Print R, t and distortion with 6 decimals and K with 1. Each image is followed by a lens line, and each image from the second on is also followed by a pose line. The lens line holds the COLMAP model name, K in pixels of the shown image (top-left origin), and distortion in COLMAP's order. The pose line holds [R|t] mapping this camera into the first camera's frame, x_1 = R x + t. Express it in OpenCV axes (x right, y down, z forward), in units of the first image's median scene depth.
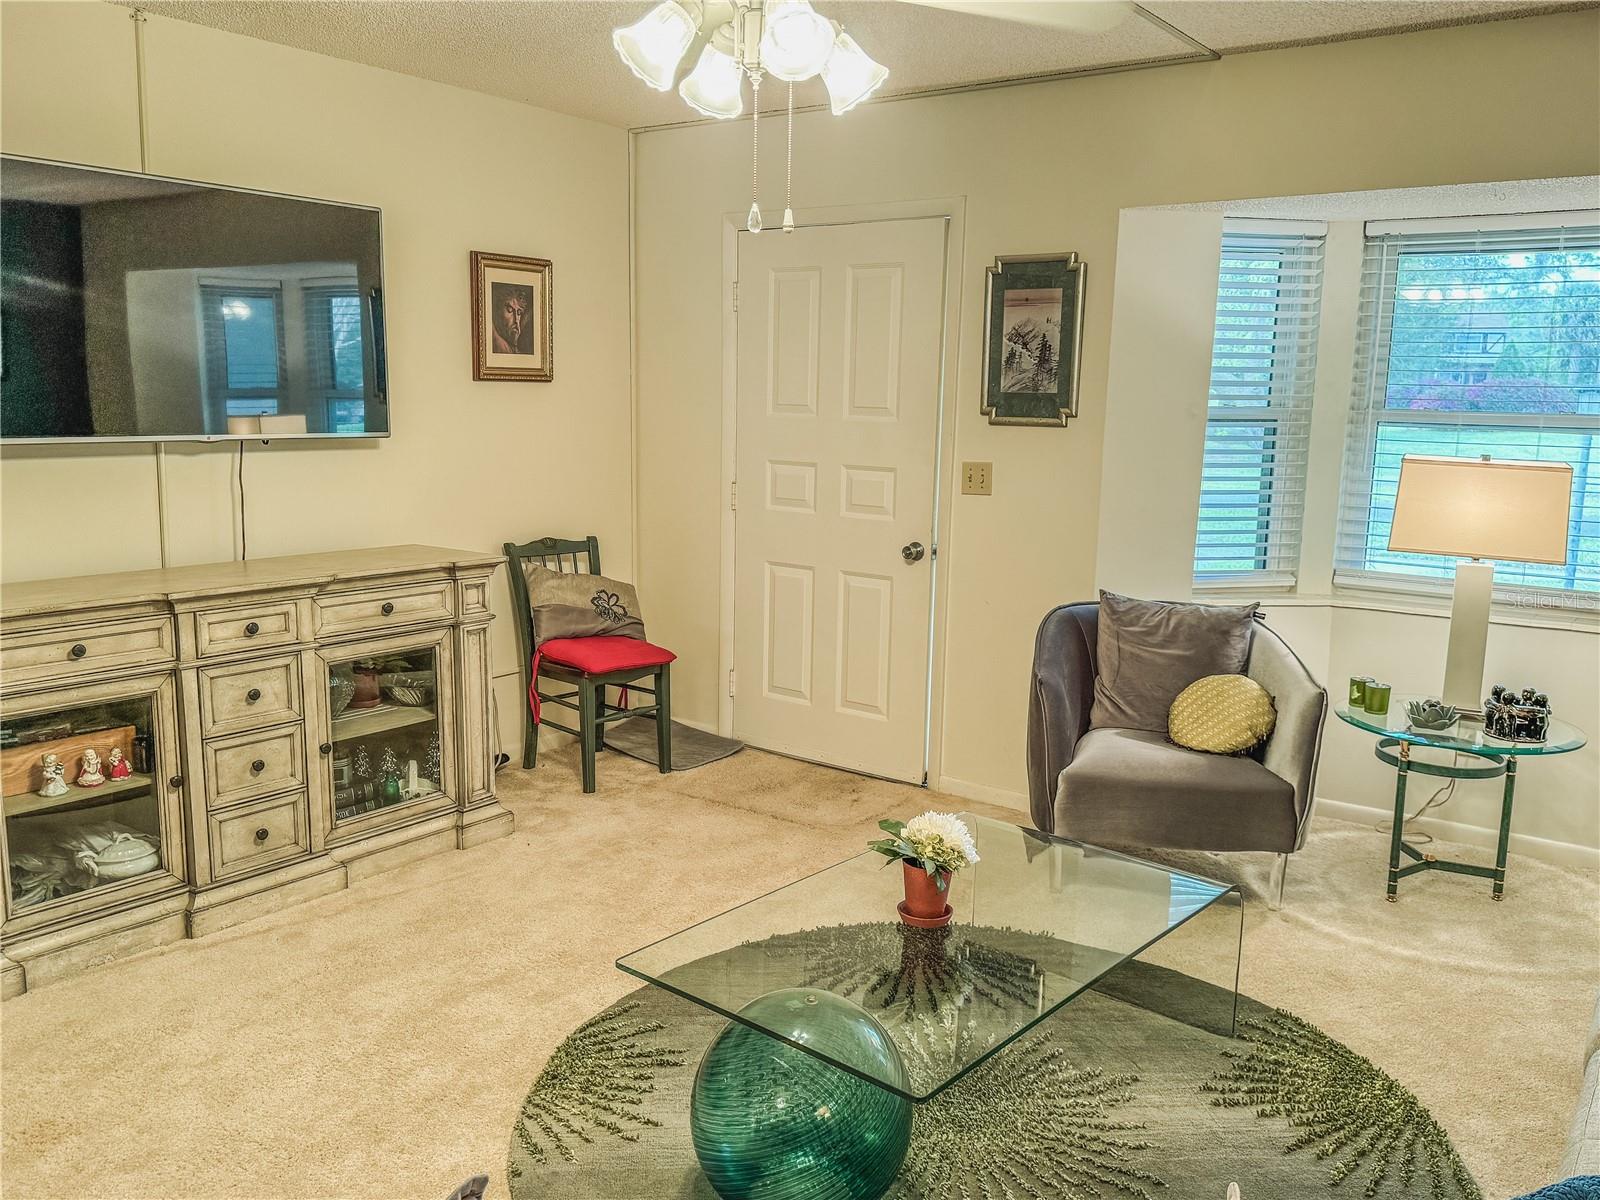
lens RADIAL K [[1310.4, 0, 811.8], [0, 1310.4, 612.6], [0, 0, 1]] dist [0.064927, -0.010047]
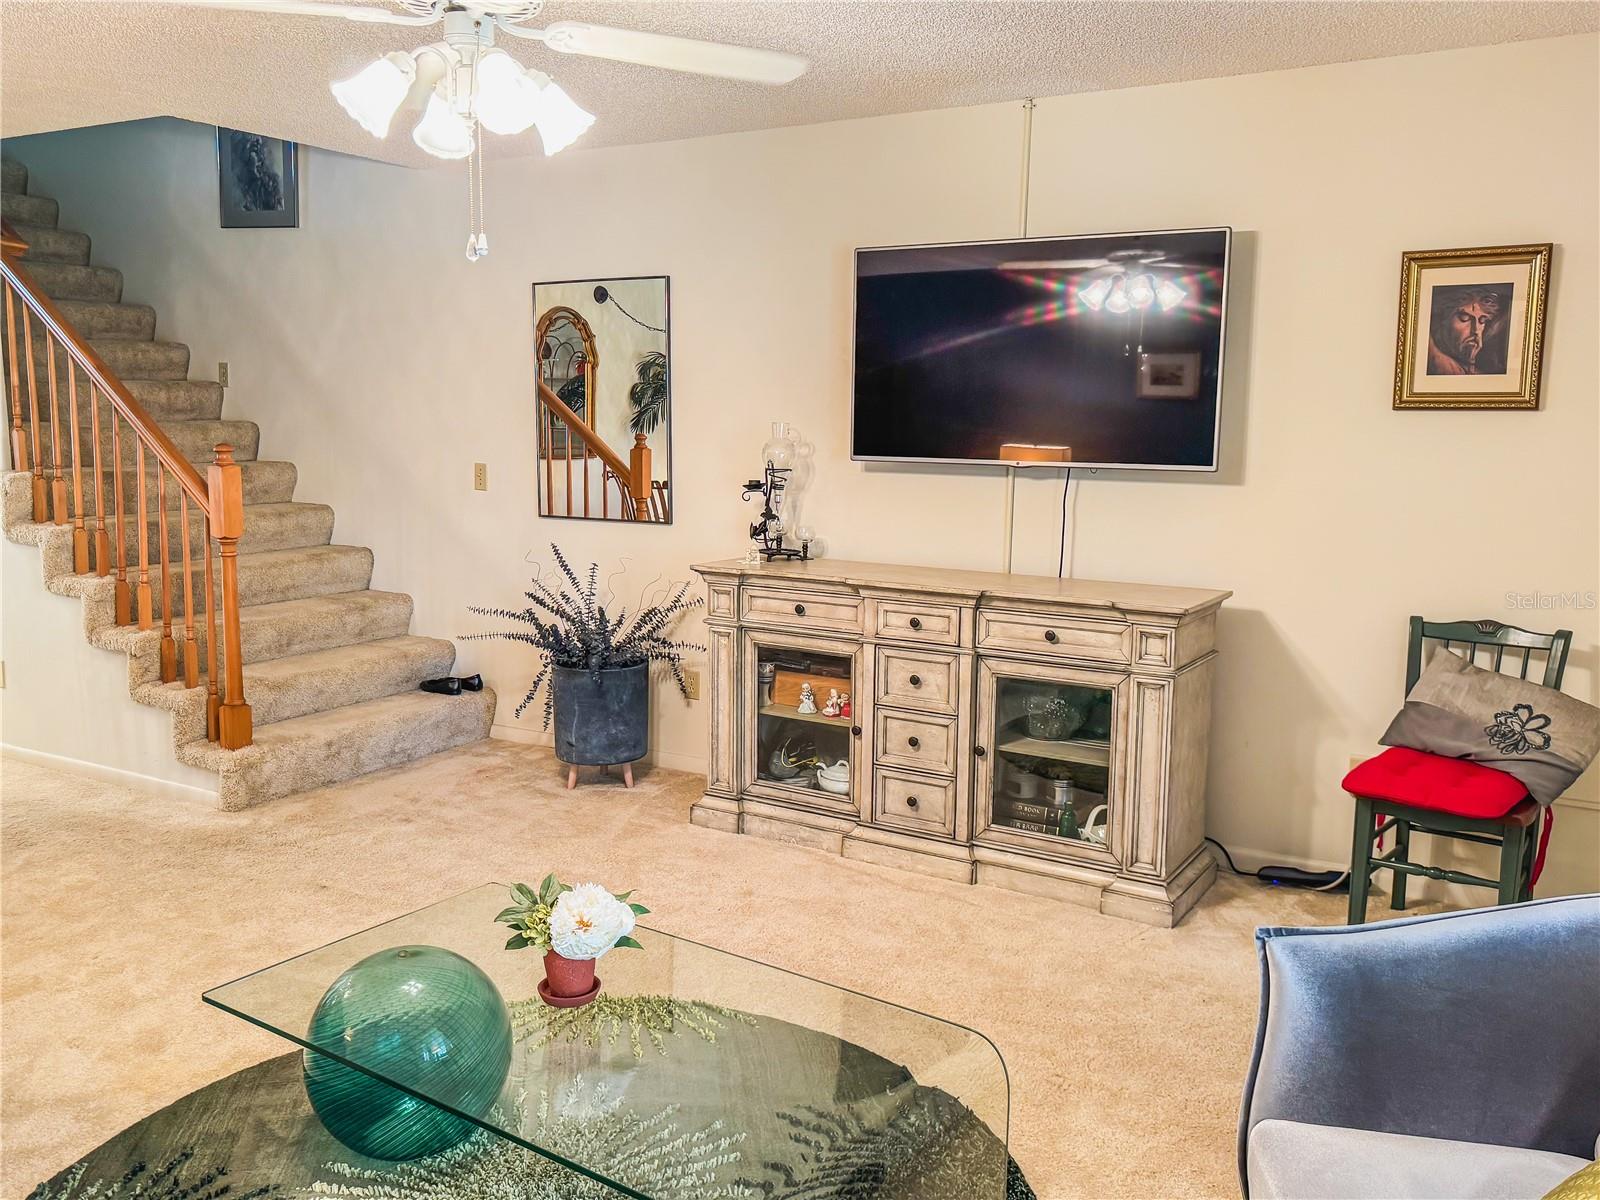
lens RADIAL K [[1310.4, 0, 813.5], [0, 1310.4, 587.3], [0, 0, 1]] dist [0.064927, -0.010047]
pose [[0.117900, 0.121820, -0.985525, 0.646889], [-0.177828, 0.978994, 0.099739, -0.108878], [0.976973, 0.163494, 0.137086, 0.694188]]
